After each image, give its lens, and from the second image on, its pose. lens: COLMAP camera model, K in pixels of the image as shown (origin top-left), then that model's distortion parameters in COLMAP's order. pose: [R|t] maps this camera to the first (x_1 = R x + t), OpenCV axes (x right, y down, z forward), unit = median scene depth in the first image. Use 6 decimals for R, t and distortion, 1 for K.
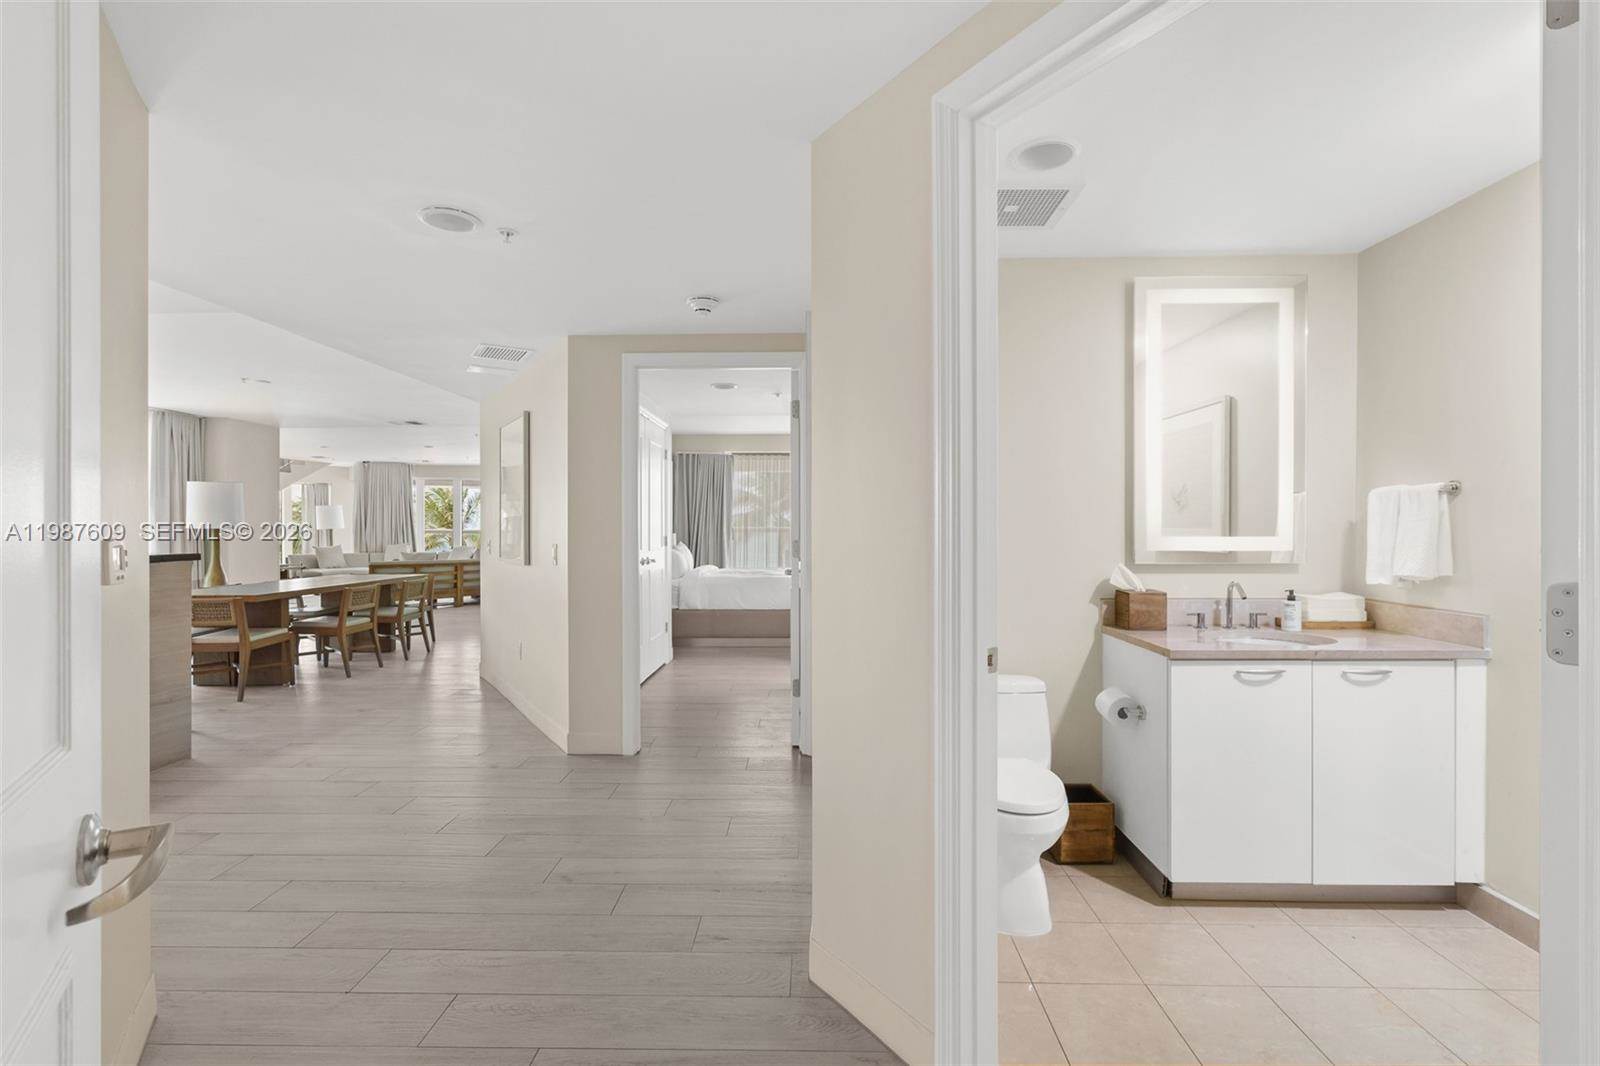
lens RADIAL K [[726.1, 0, 815.8], [0, 726.1, 530.9], [0, 0, 1]] dist [-0.001797, -0.000228]
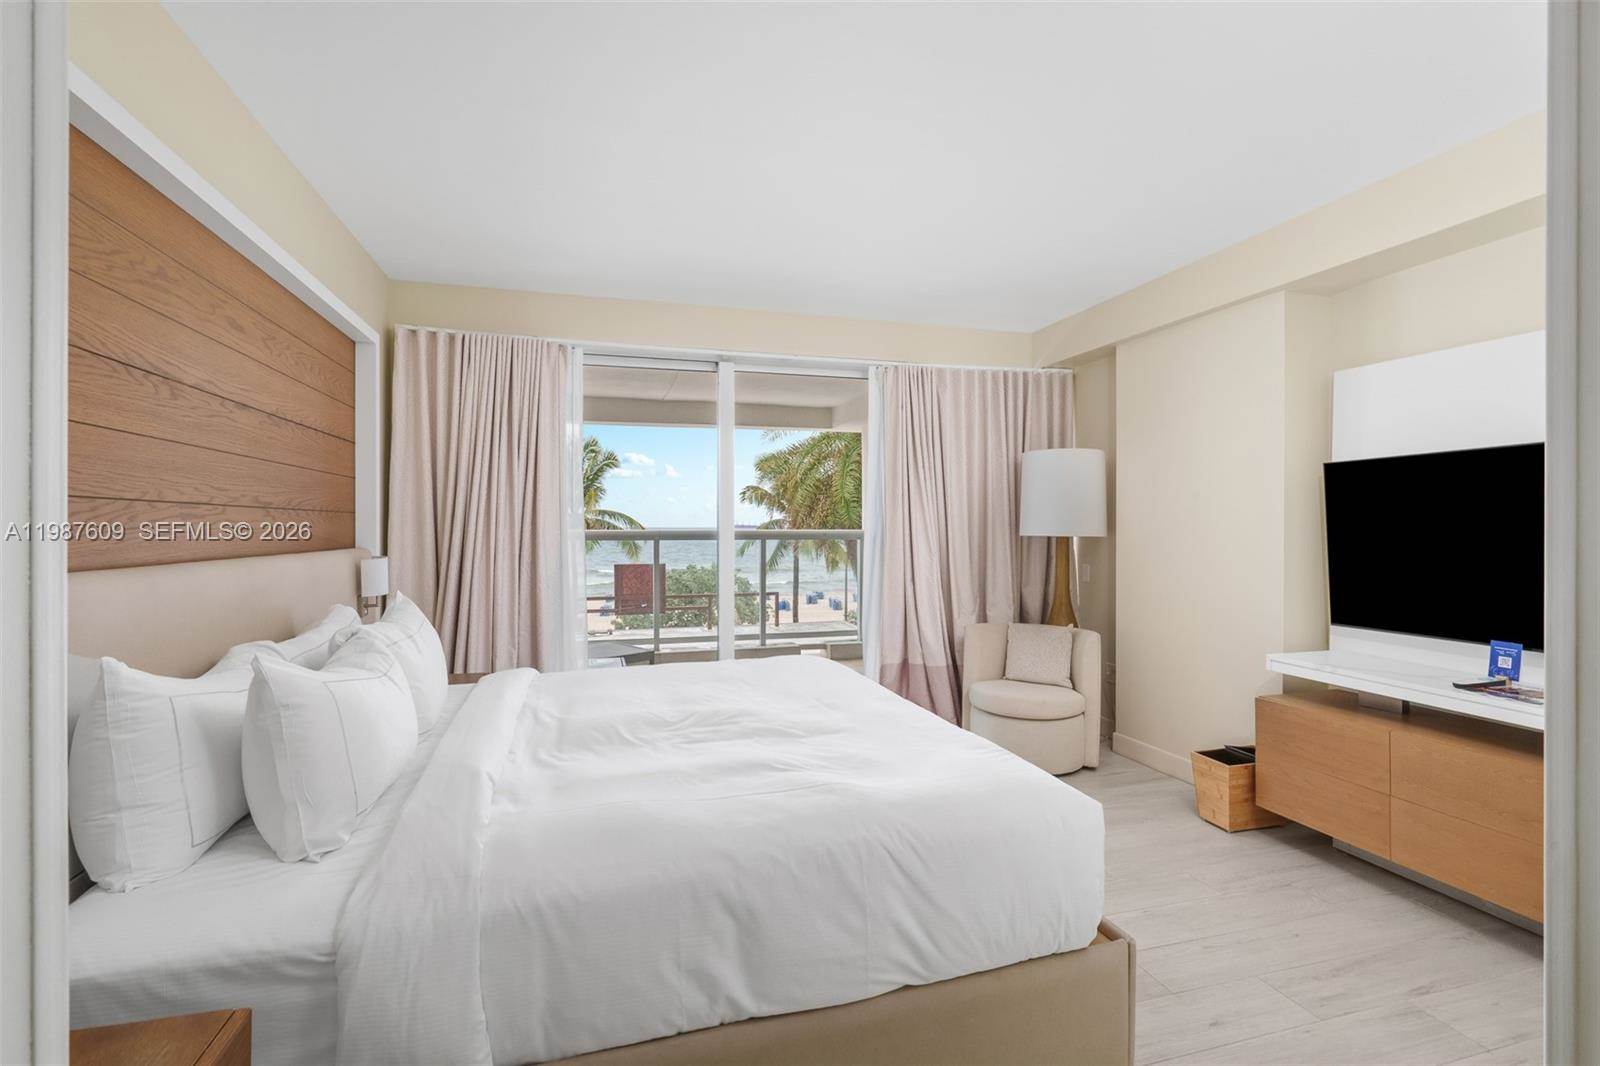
lens RADIAL K [[725.3, 0, 791.8], [0, 725.3, 519.4], [0, 0, 1]] dist [-0.002380, -0.000517]
pose [[0.962979, 0.001974, 0.269571, -0.111450], [0.001379, 0.999924, -0.012247, -0.009875], [-0.269574, 0.012166, 0.962903, 0.664366]]
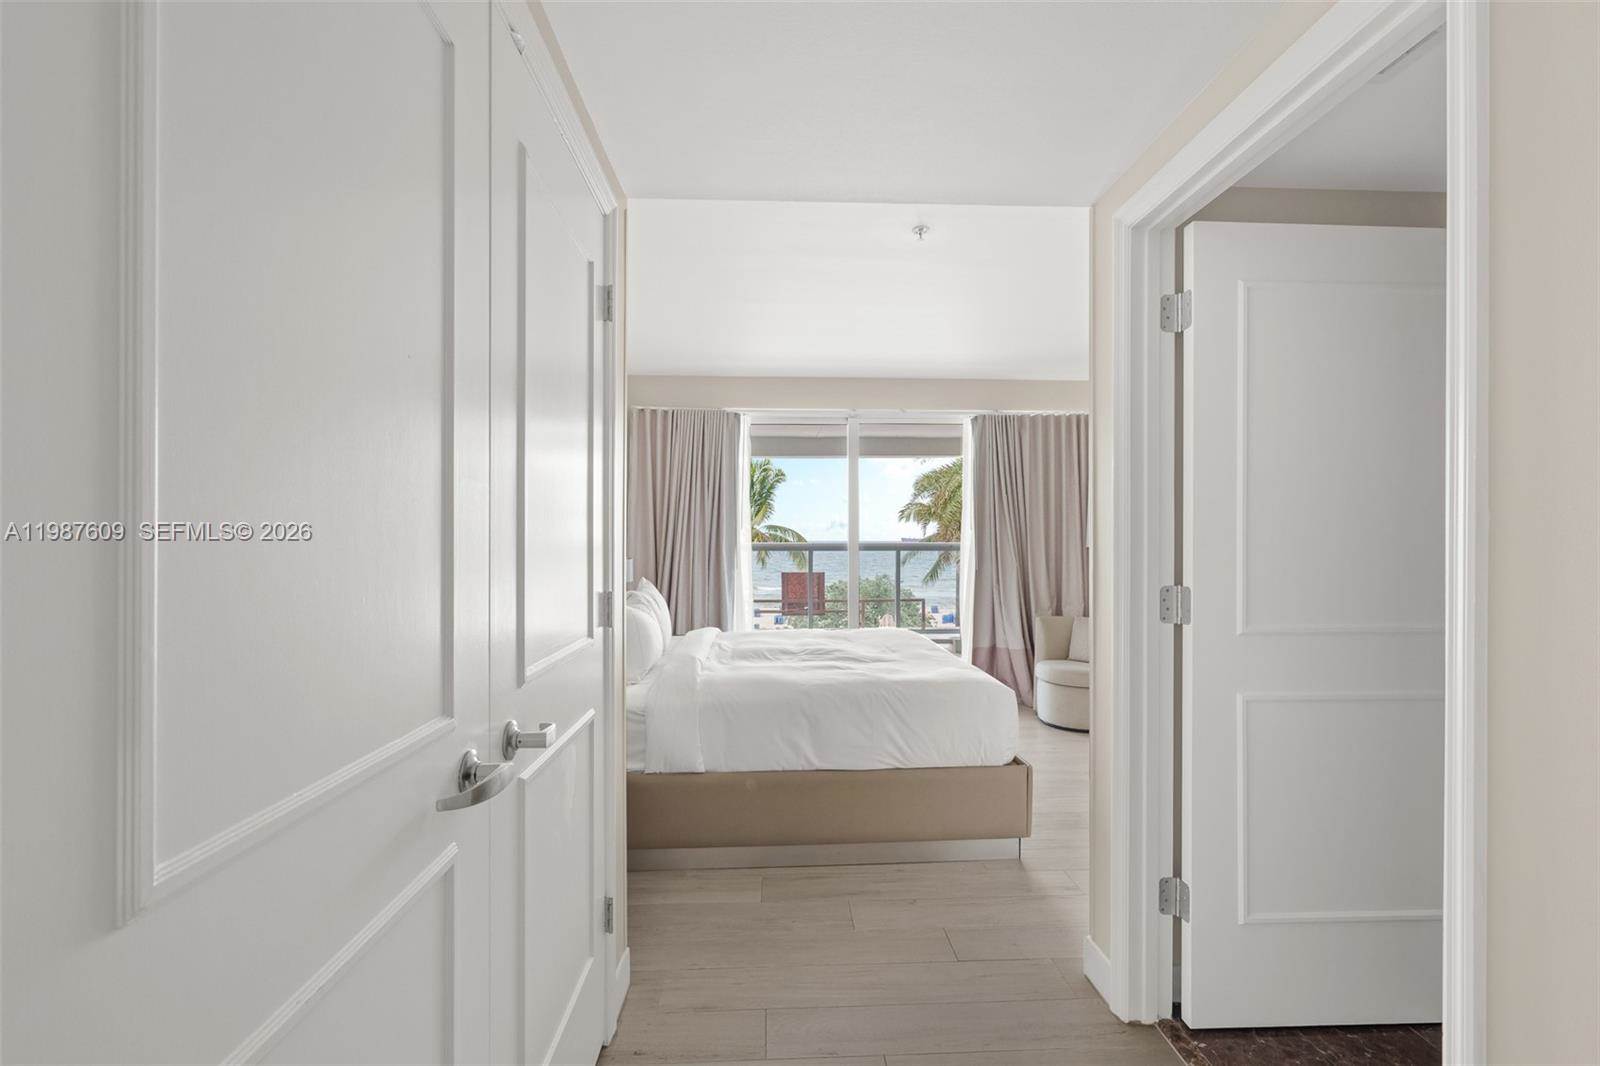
lens RADIAL K [[716.8, 0, 800.0], [0, 716.8, 533.0], [0, 0, 1]] dist [-0.000703, 0.000187]
pose [[0.998814, 0.001156, 0.048671, -0.102946], [-0.000540, 0.999920, -0.012670, -0.009409], [-0.048682, 0.012628, 0.998734, 0.509502]]
